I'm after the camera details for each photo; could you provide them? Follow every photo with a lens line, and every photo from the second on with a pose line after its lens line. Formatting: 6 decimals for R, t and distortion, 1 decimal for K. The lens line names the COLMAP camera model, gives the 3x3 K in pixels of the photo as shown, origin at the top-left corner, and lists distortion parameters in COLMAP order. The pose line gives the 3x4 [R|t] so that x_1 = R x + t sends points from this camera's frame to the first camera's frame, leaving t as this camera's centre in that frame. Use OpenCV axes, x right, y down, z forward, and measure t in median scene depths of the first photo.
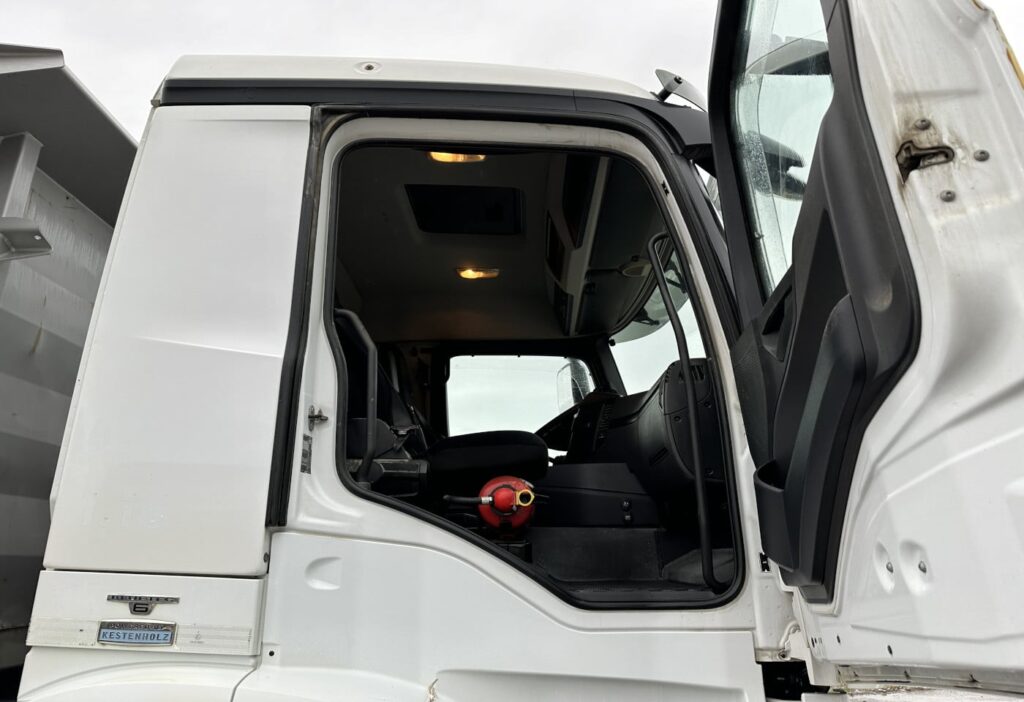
lens RADIAL K [[703.1, 0, 512.4], [0, 703.1, 358.7], [0, 0, 1]] dist [0.056693, -0.056904]
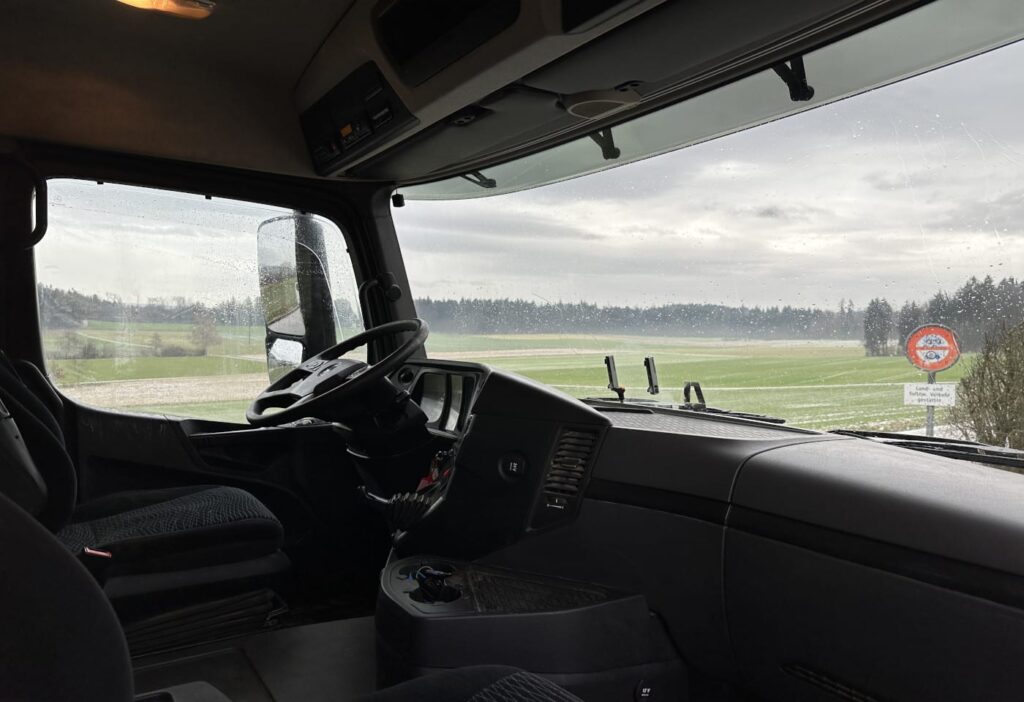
lens RADIAL K [[703.1, 0, 512.4], [0, 703.1, 358.7], [0, 0, 1]] dist [0.056693, -0.056904]
pose [[0.824670, -0.002327, 0.565609, -0.103709], [-0.169603, 0.952959, 0.251205, -0.061196], [-0.539587, -0.303091, 0.785482, 0.484265]]
